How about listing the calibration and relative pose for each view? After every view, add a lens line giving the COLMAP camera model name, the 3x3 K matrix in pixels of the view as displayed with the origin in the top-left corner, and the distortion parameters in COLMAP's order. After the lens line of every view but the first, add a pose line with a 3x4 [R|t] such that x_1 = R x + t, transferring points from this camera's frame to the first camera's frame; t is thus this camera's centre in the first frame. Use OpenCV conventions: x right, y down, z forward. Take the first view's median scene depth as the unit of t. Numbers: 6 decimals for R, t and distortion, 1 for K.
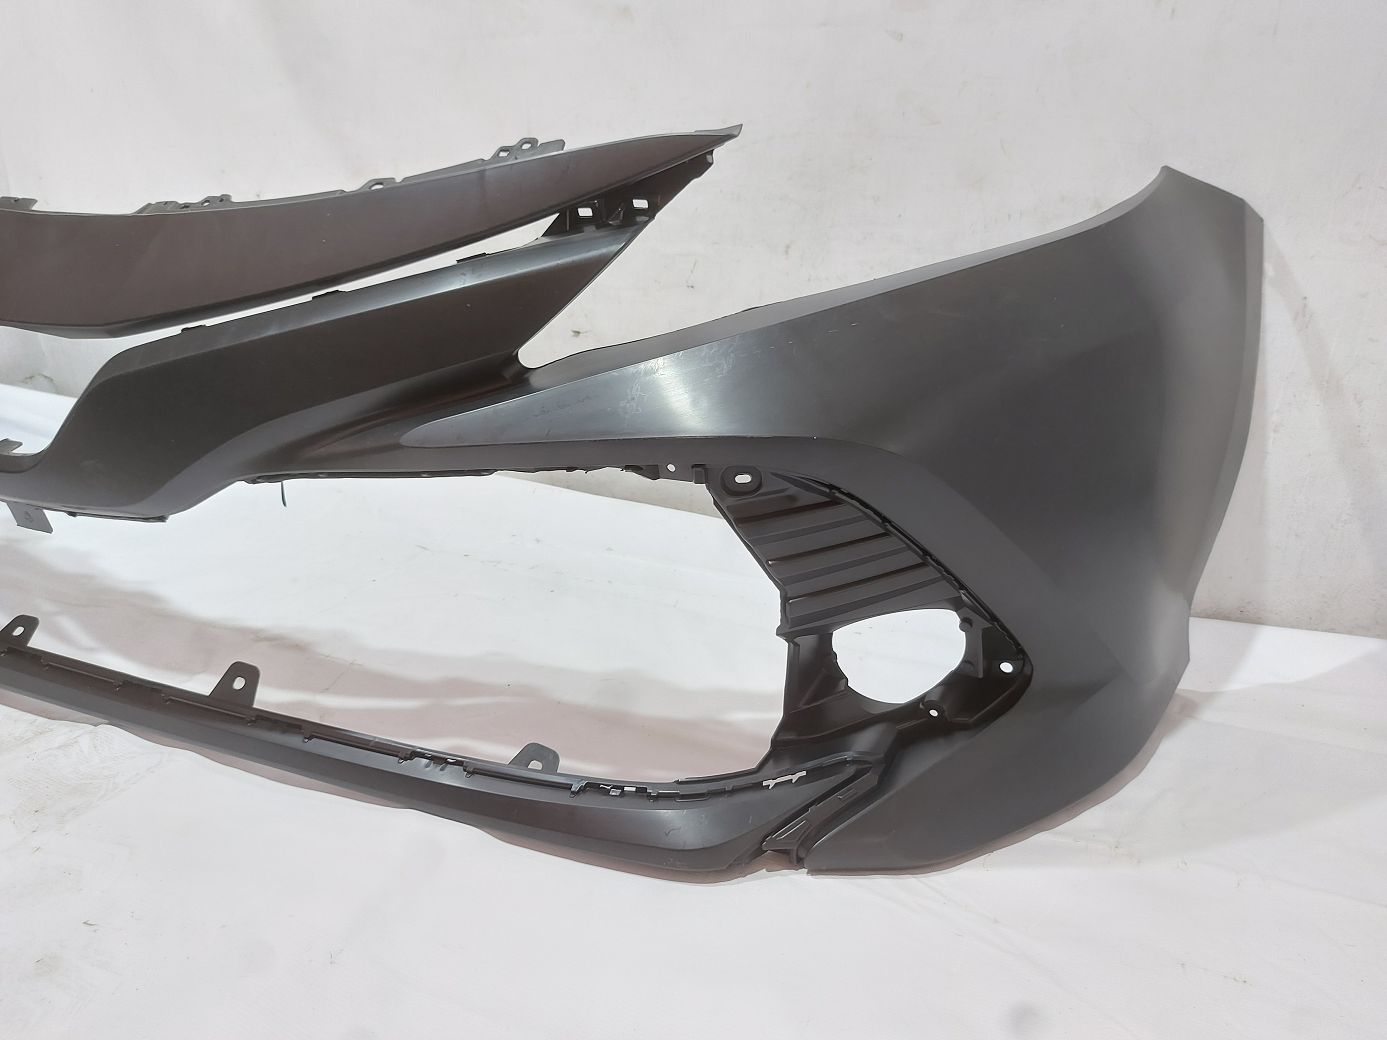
lens RADIAL K [[1010.6, 0, 707.0], [0, 1010.6, 523.0], [0, 0, 1]] dist [0.060458, -0.096706]
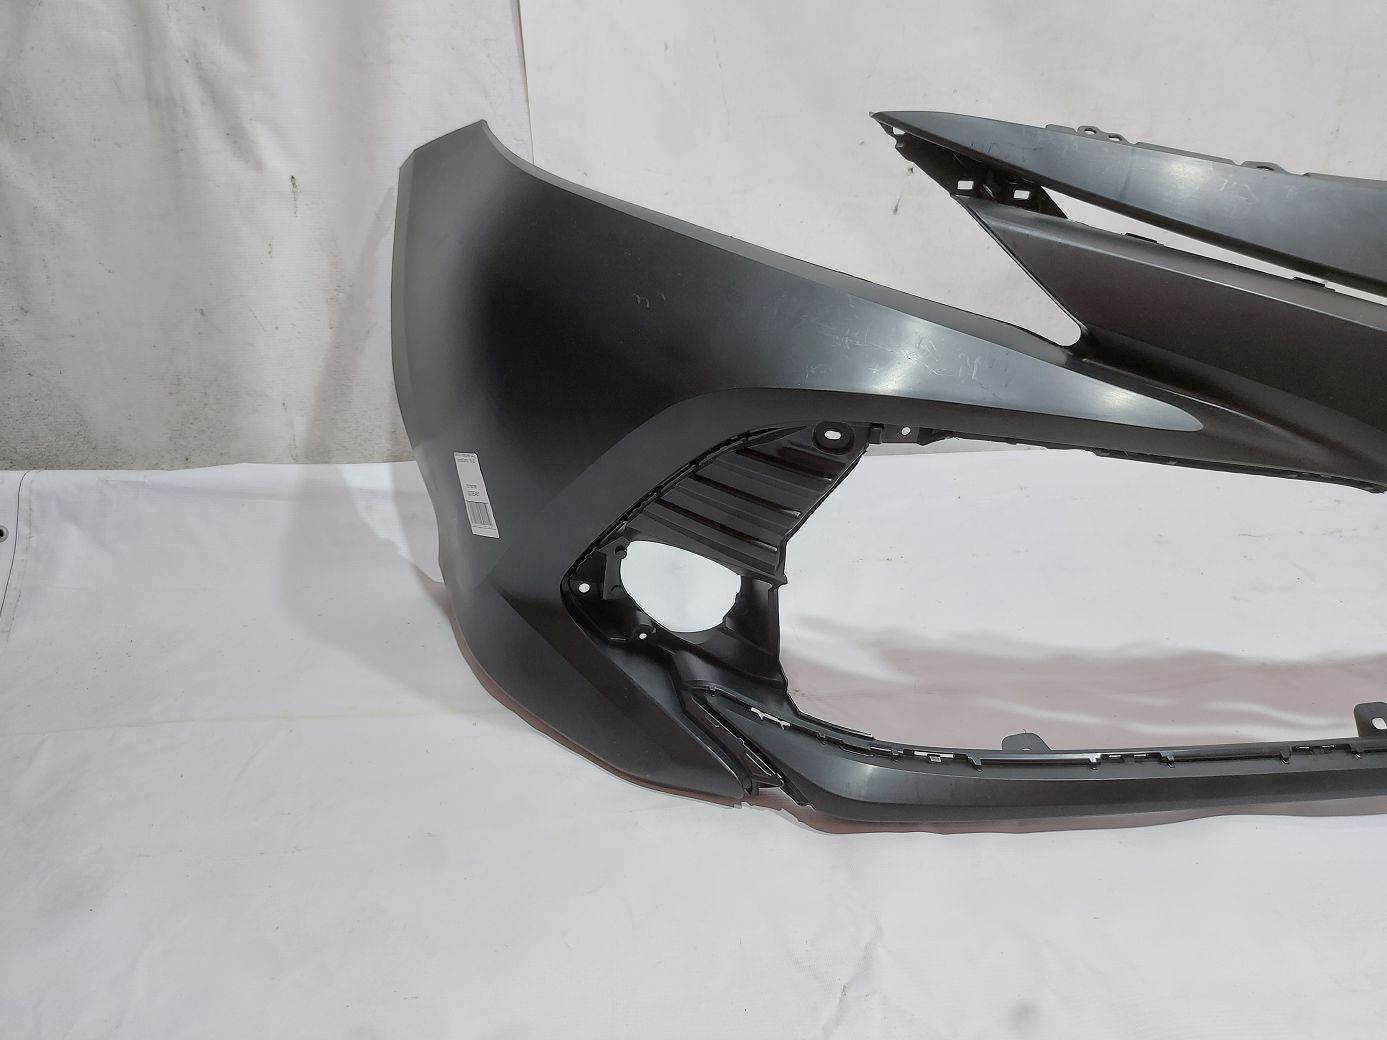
lens RADIAL K [[1003.0, 0, 693.5], [0, 1003.0, 520.0], [0, 0, 1]] dist [0.067831, -0.096425]
pose [[0.908167, -0.220354, 0.355916, -1.510053], [0.195786, 0.975103, 0.104128, -0.260868], [-0.370000, -0.024882, 0.928699, 0.469049]]
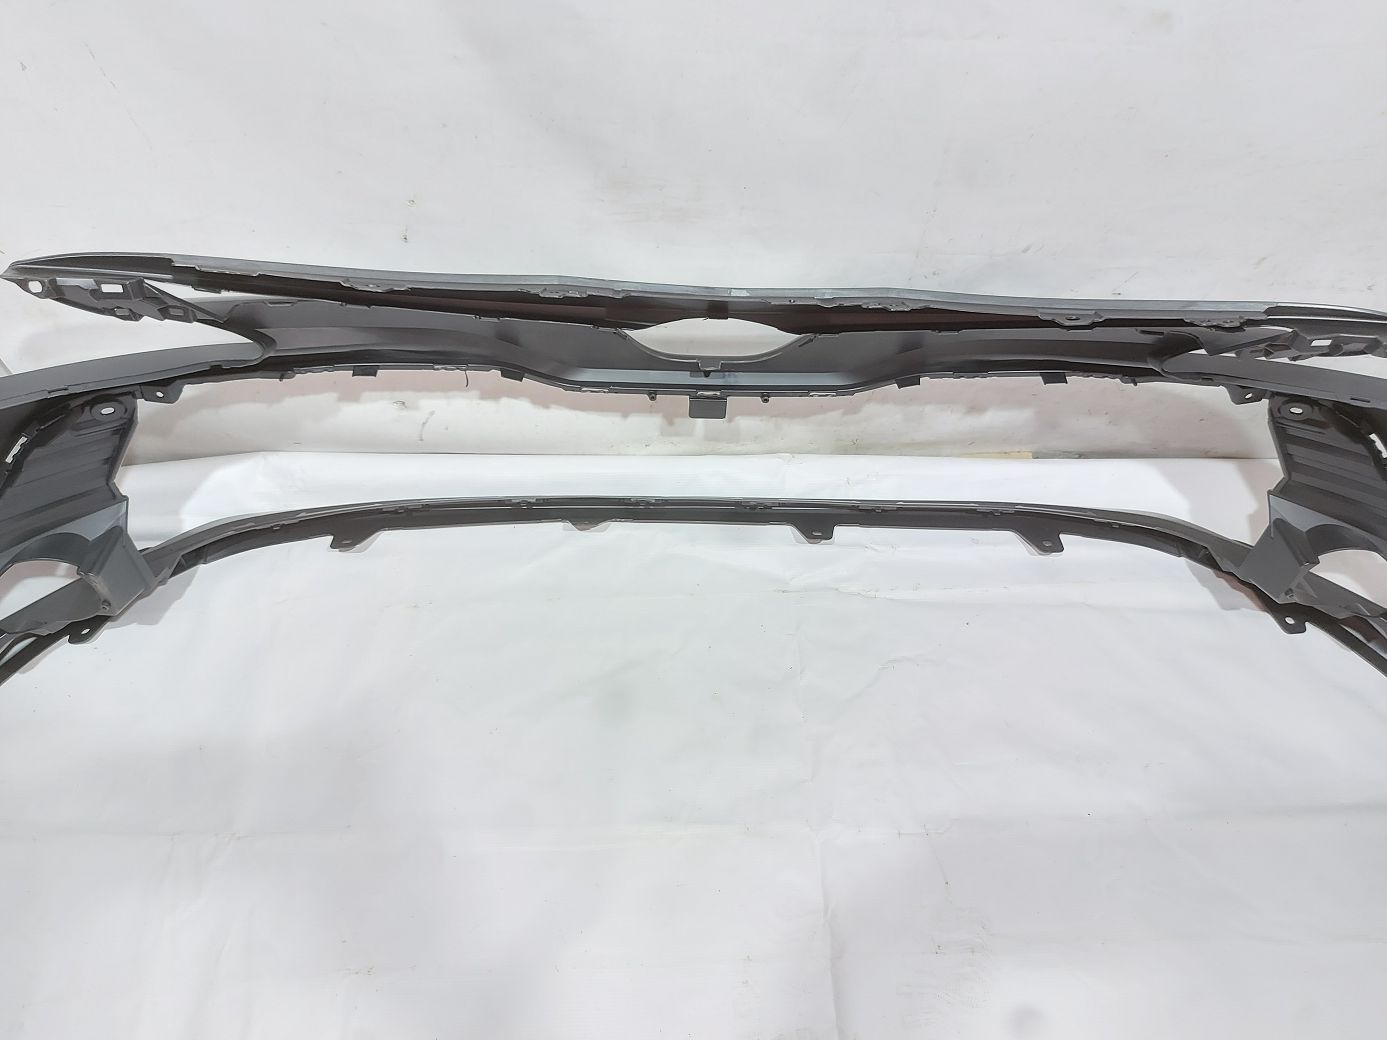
lens RADIAL K [[1009.6, 0, 690.3], [0, 1009.6, 521.5], [0, 0, 1]] dist [0.075514, -0.128203]
pose [[0.922716, -0.321775, 0.212264, -0.760691], [0.130960, 0.779568, 0.612474, -0.853062], [-0.362553, -0.537341, 0.761459, 0.511915]]
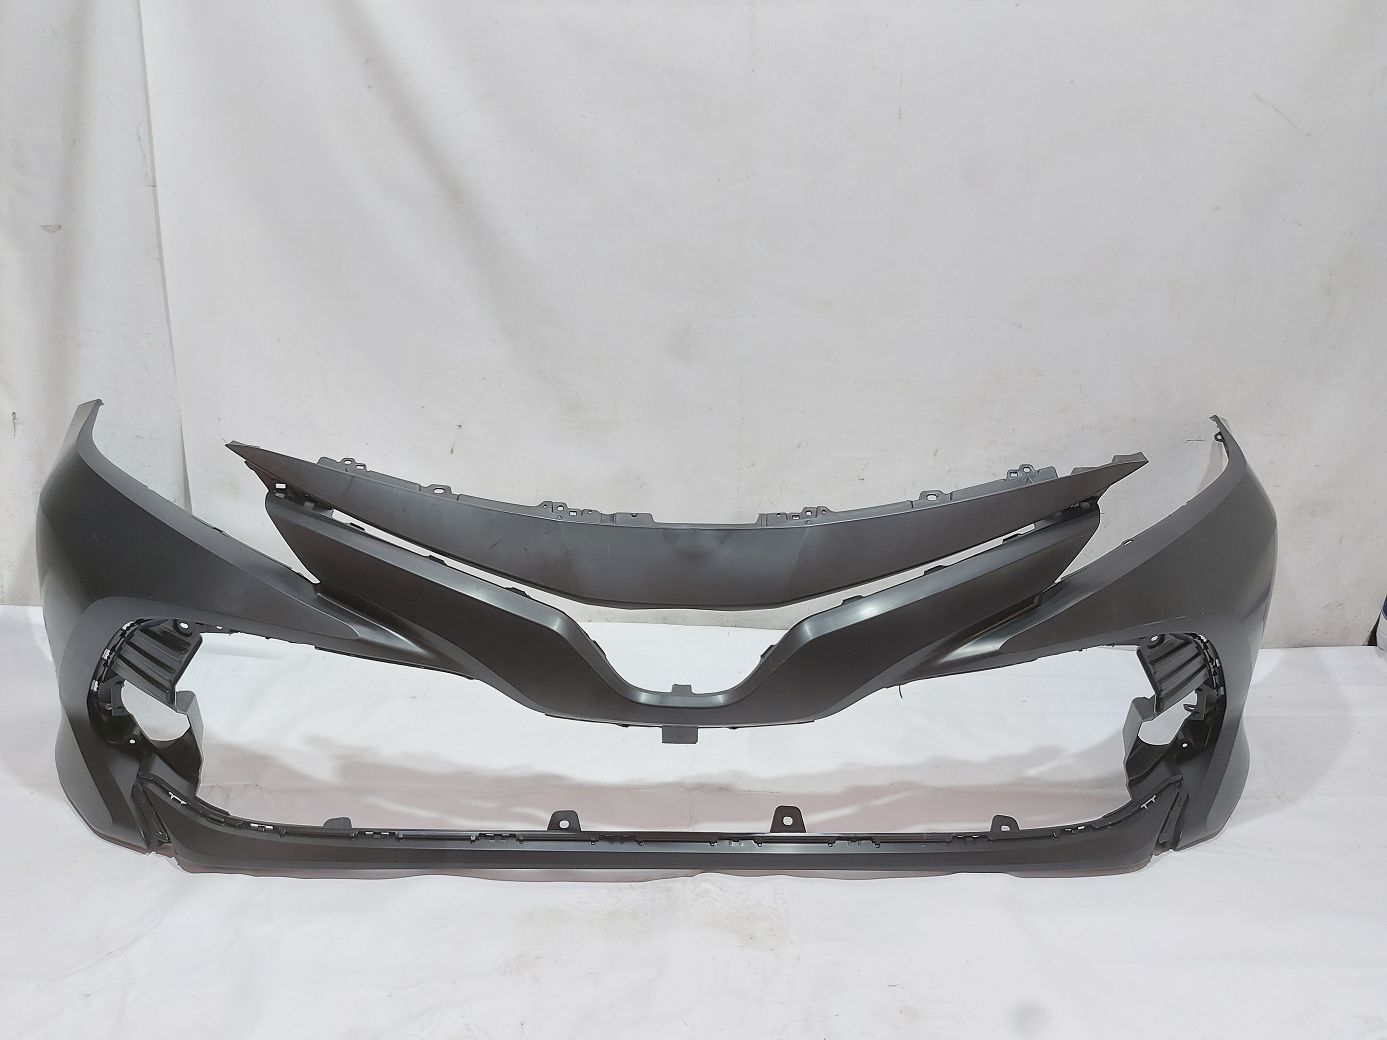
lens RADIAL K [[993.2, 0, 693.5], [0, 993.2, 523.6], [0, 0, 1]] dist [0.065945, -0.082440]
pose [[0.923985, -0.124069, 0.361745, -0.987240], [0.137047, 0.990511, -0.010332, -0.250862], [-0.357031, 0.059123, 0.932220, -0.287009]]
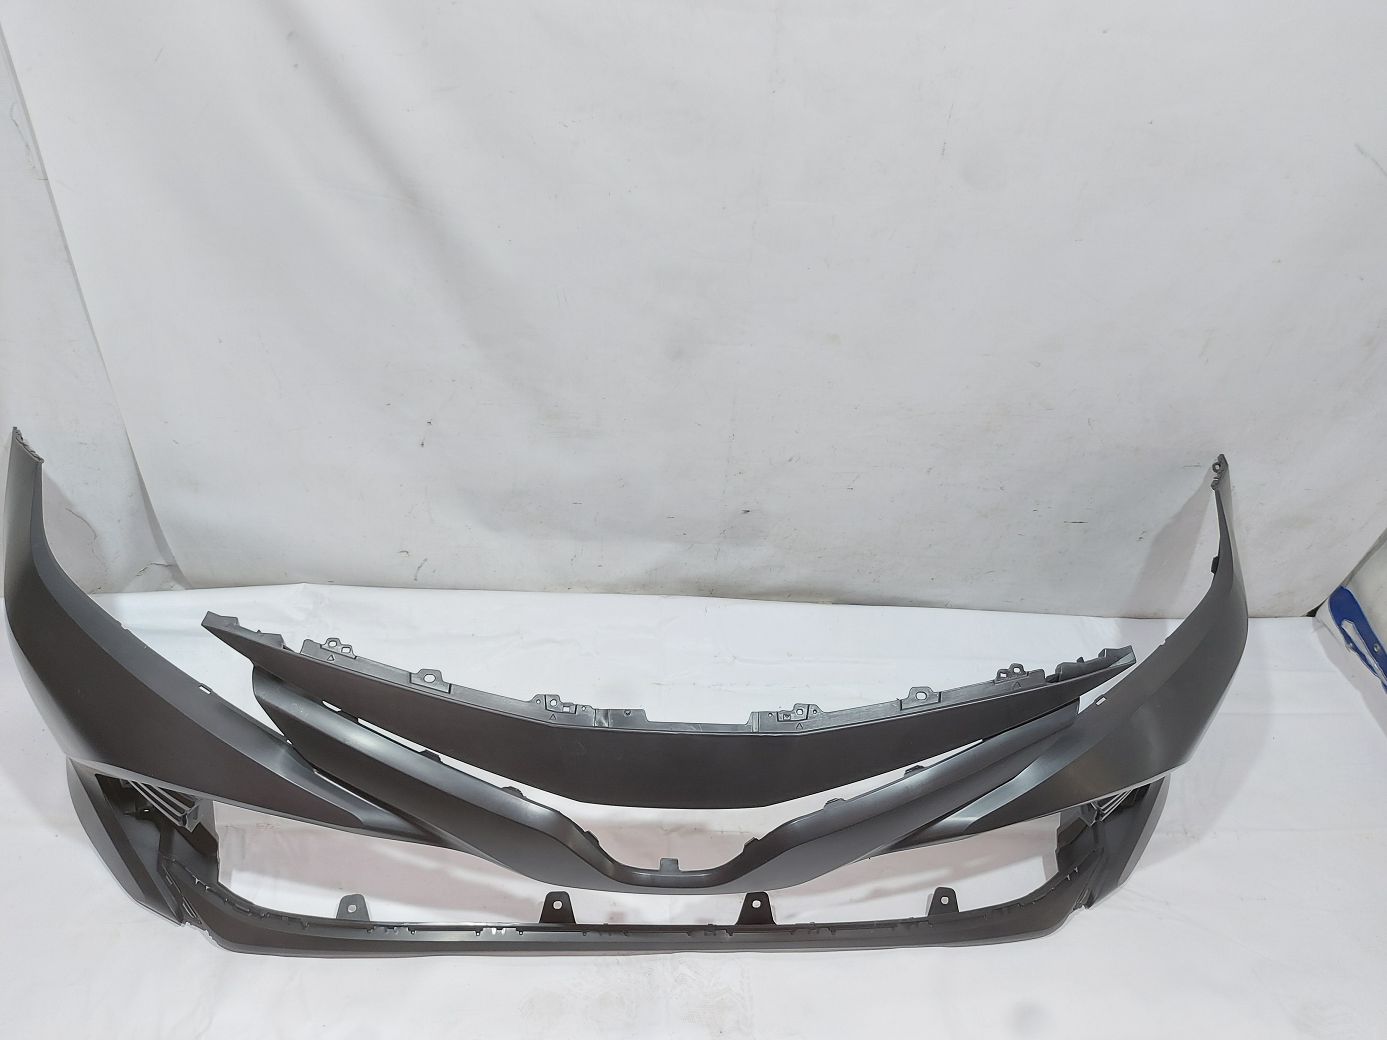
lens RADIAL K [[999.5, 0, 693.5], [0, 999.5, 520.0], [0, 0, 1]] dist [0.057161, -0.072312]
pose [[0.915436, -0.233220, 0.328003, -0.887150], [0.092849, 0.915384, 0.391728, -0.991377], [-0.391608, -0.328147, 0.859630, -0.143125]]
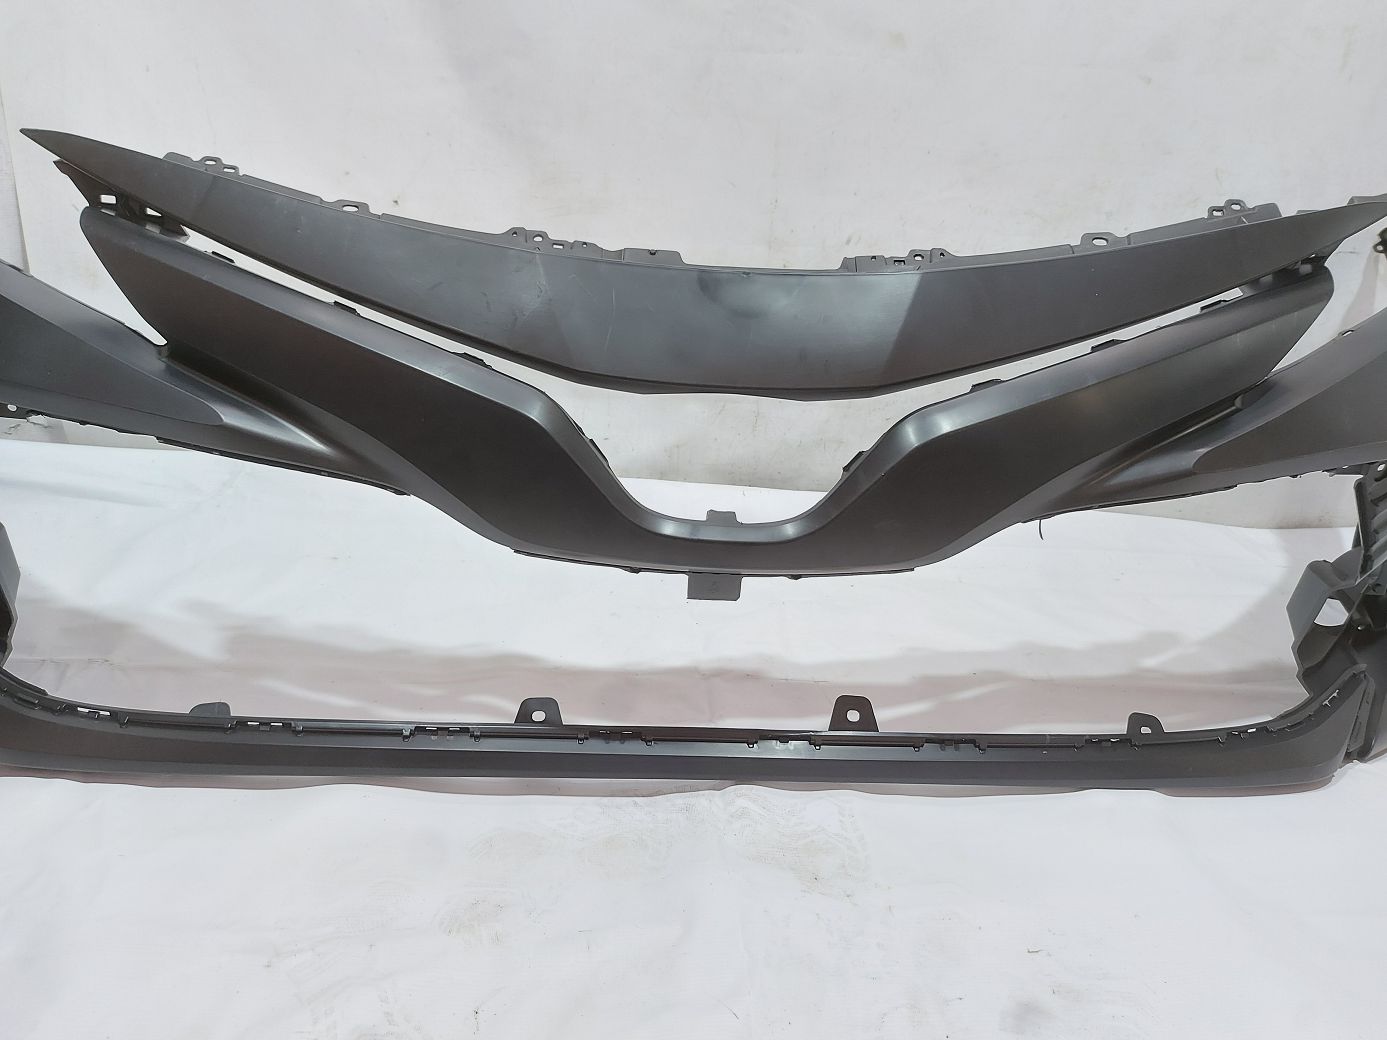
lens RADIAL K [[1003.0, 0, 693.5], [0, 1003.0, 520.0], [0, 0, 1]] dist [0.067831, -0.096425]
pose [[0.911820, -0.131751, 0.388877, -0.924796], [0.113276, 0.991082, 0.070173, -0.123117], [-0.394654, -0.019935, 0.918613, 0.119514]]
